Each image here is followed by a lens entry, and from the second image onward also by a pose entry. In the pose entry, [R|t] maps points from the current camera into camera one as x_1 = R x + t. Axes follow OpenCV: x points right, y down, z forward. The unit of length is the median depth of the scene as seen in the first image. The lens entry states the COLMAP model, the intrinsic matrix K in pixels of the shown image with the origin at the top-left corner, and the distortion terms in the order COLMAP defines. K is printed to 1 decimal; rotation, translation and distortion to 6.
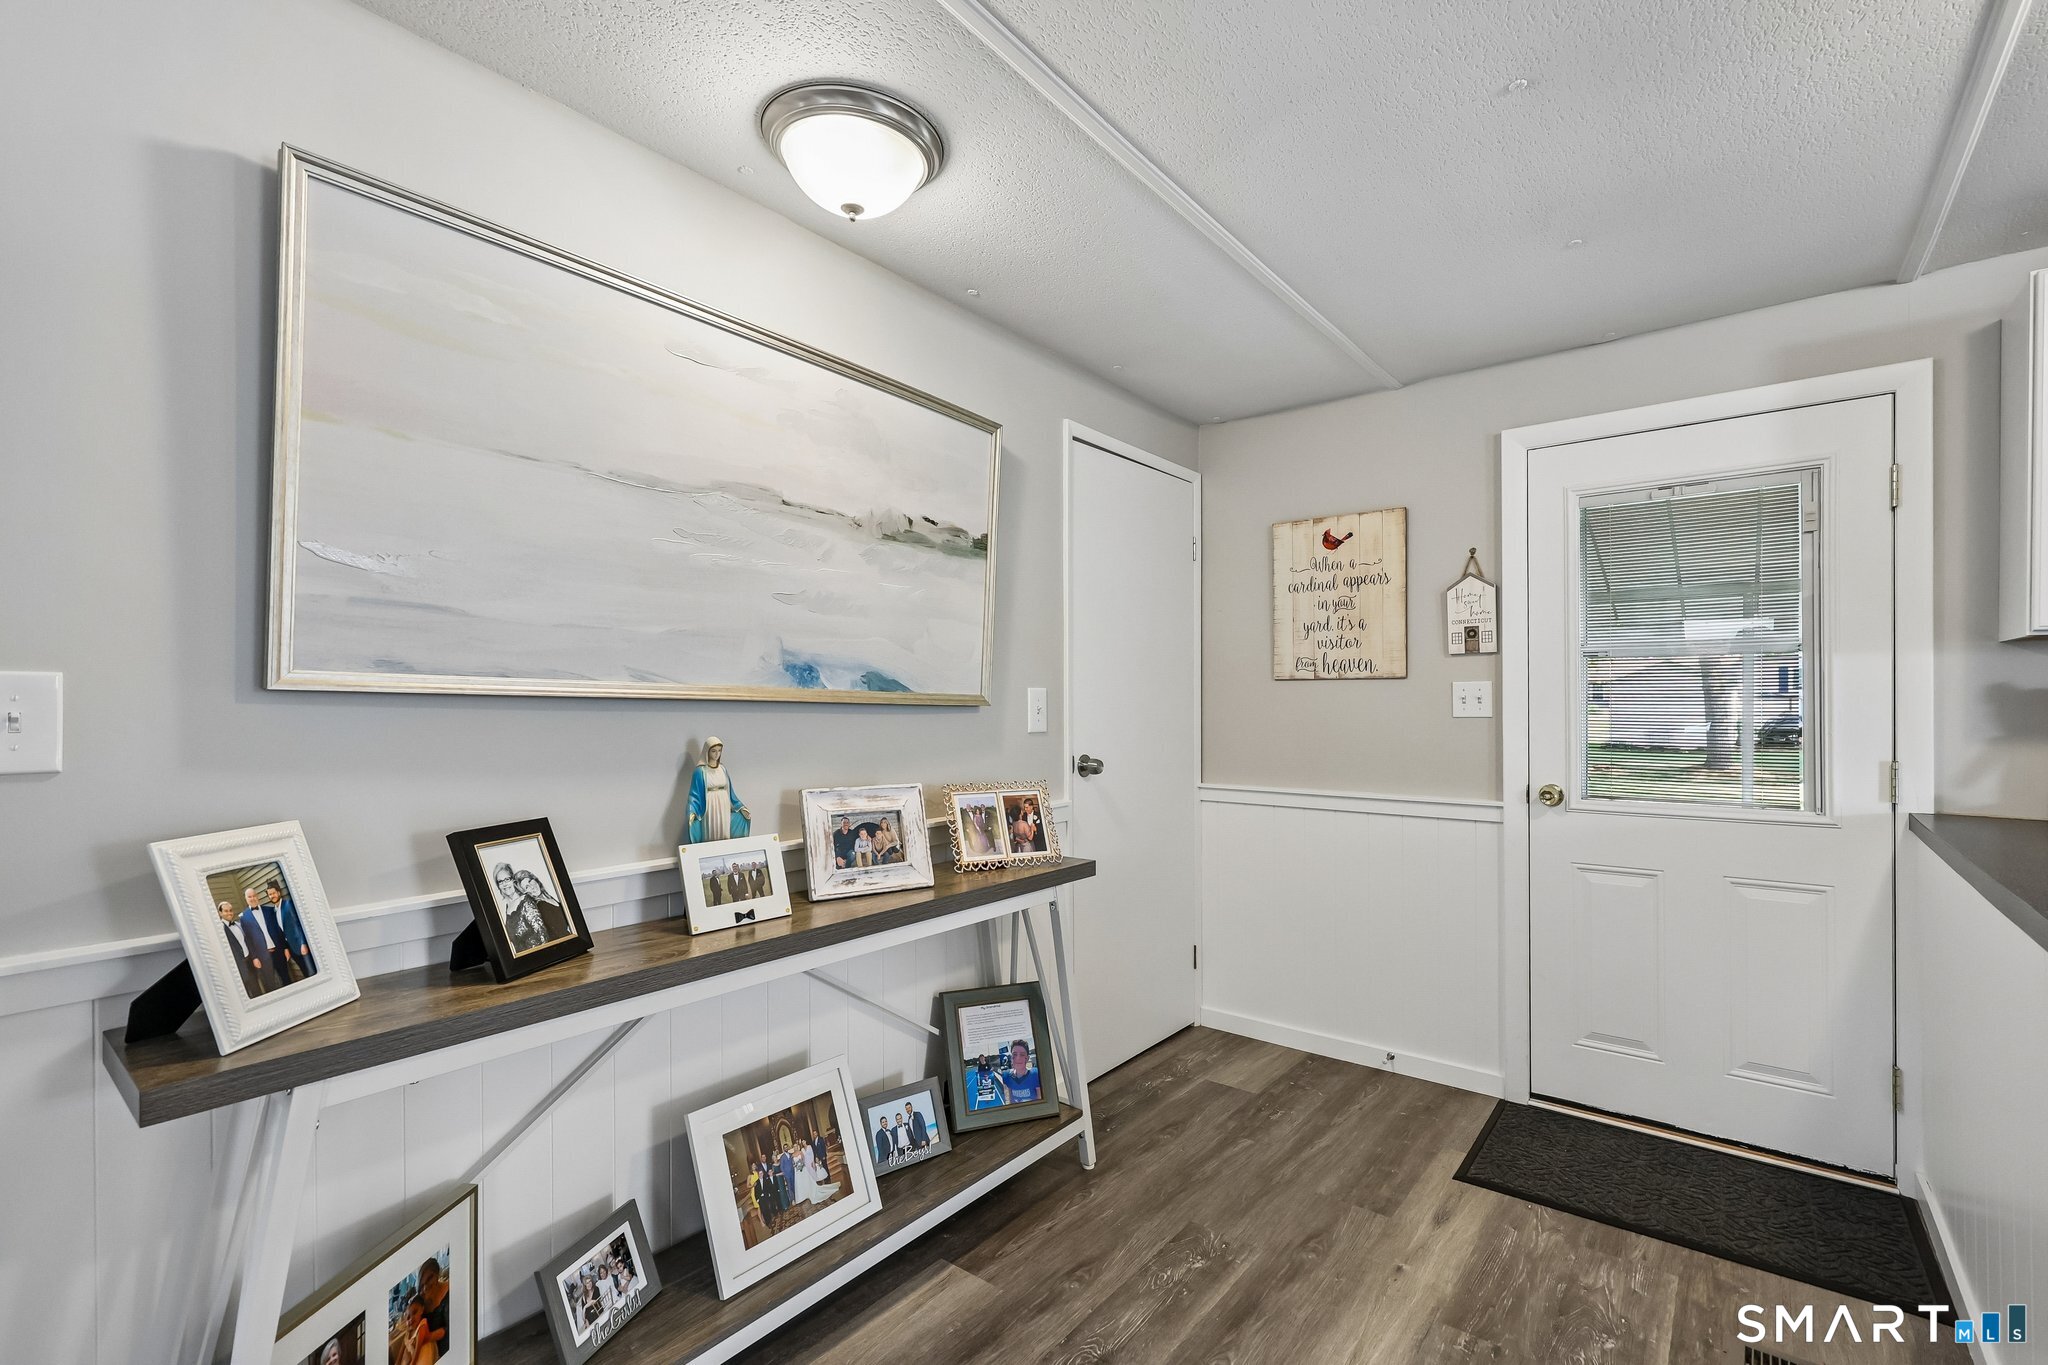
lens RADIAL K [[897.6, 0, 1028.5], [0, 897.6, 713.3], [0, 0, 1]] dist [-0.000471, 0.000013]
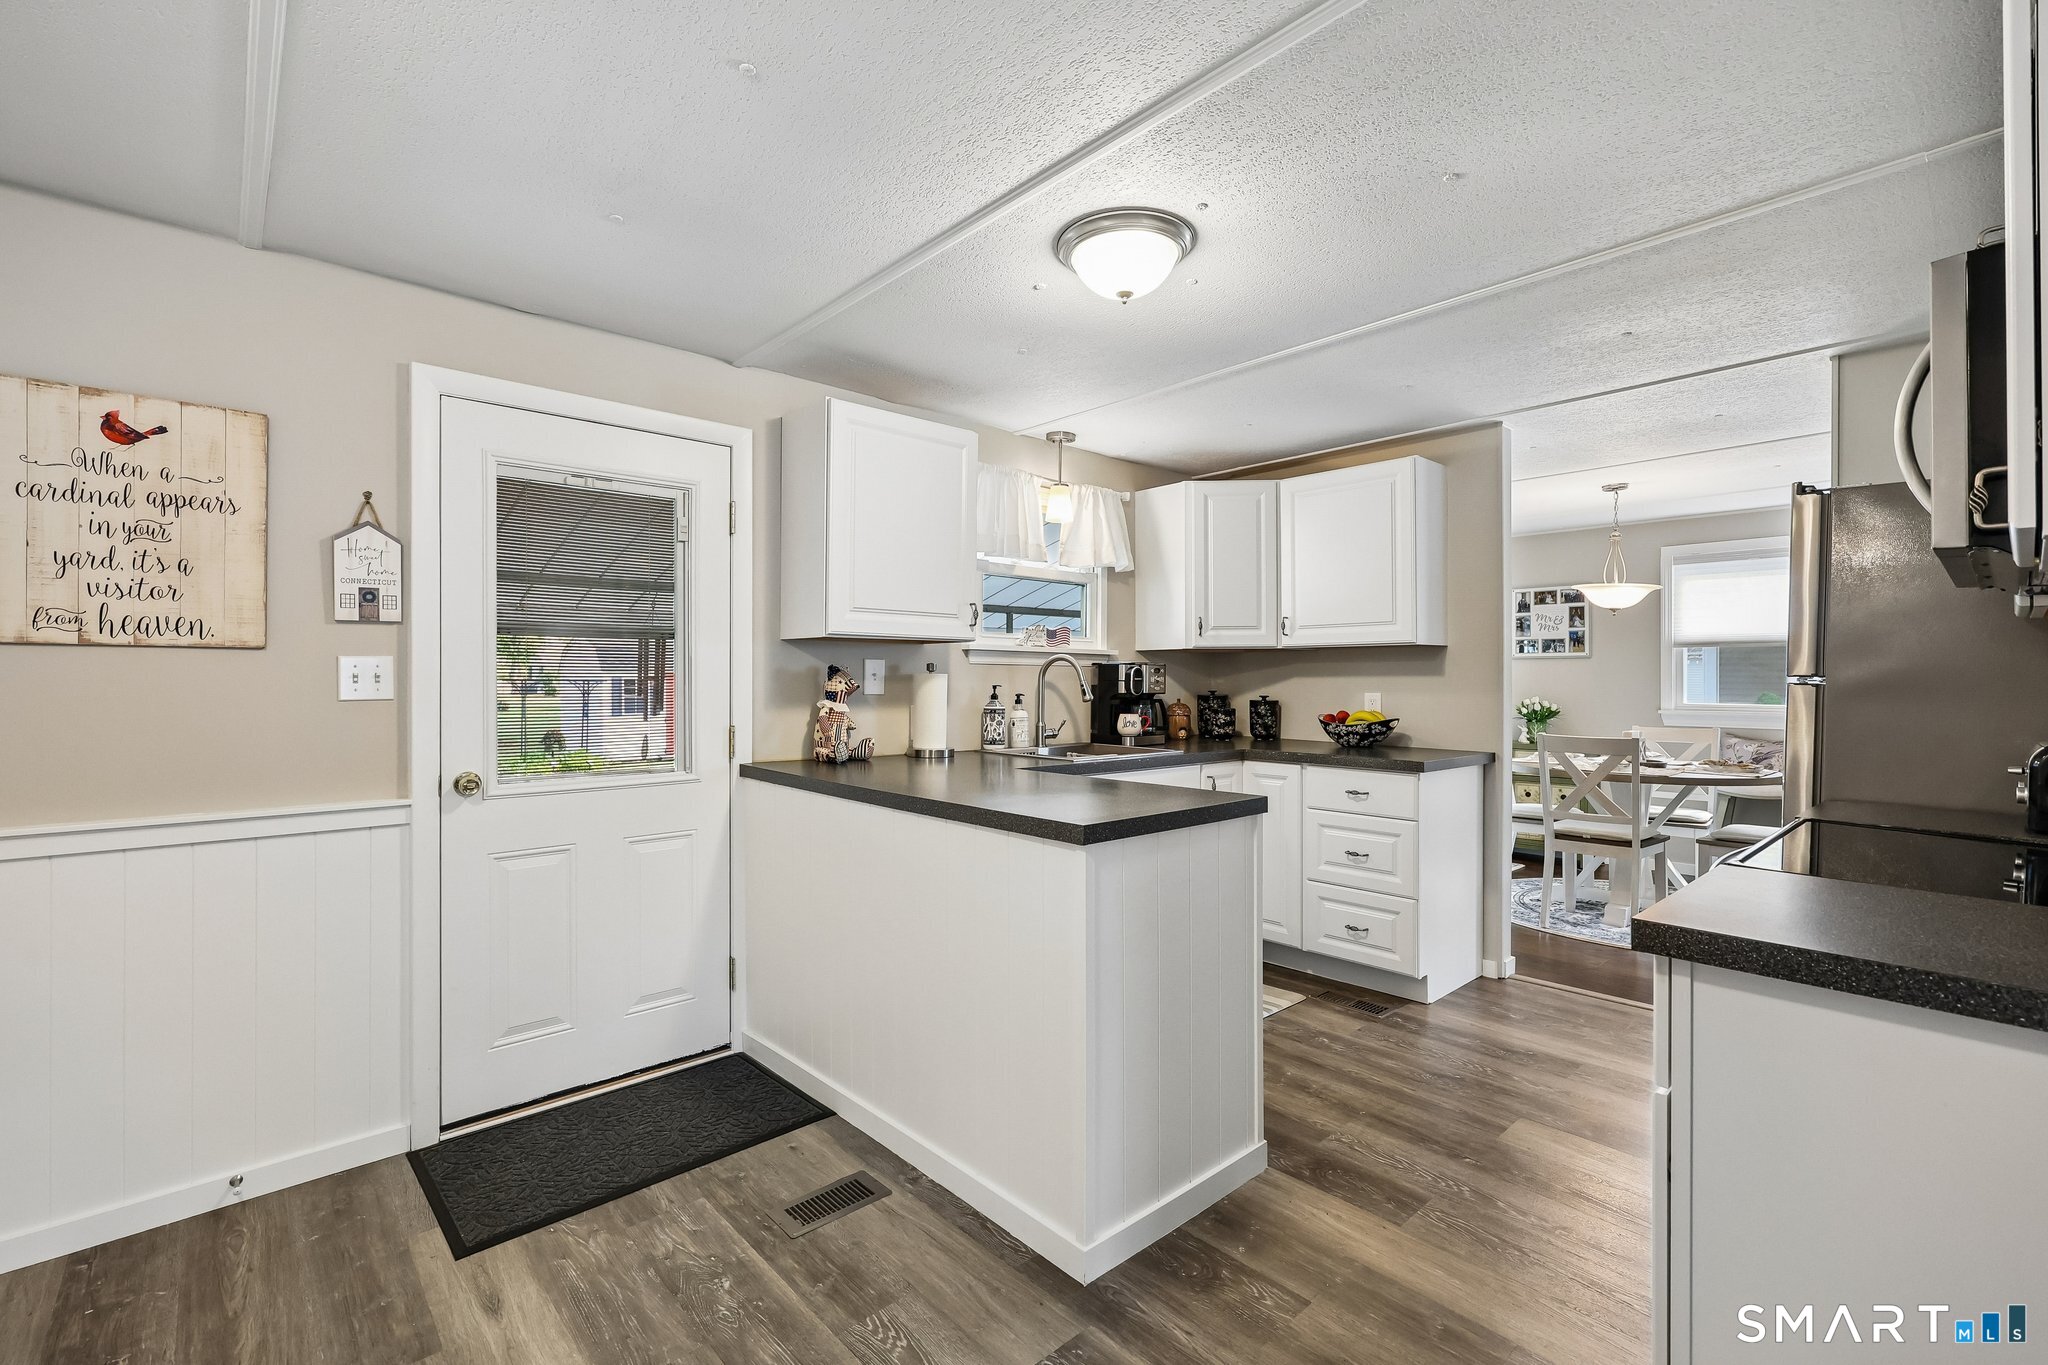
lens RADIAL K [[895.0, 0, 1024.0], [0, 895.0, 682.5], [0, 0, 1]] dist [-0.000330, 0.000021]
pose [[0.158083, -0.000728, 0.987426, -0.212775], [0.013927, 0.999902, -0.001493, -0.001980], [-0.987328, 0.013988, 0.158078, 0.292441]]
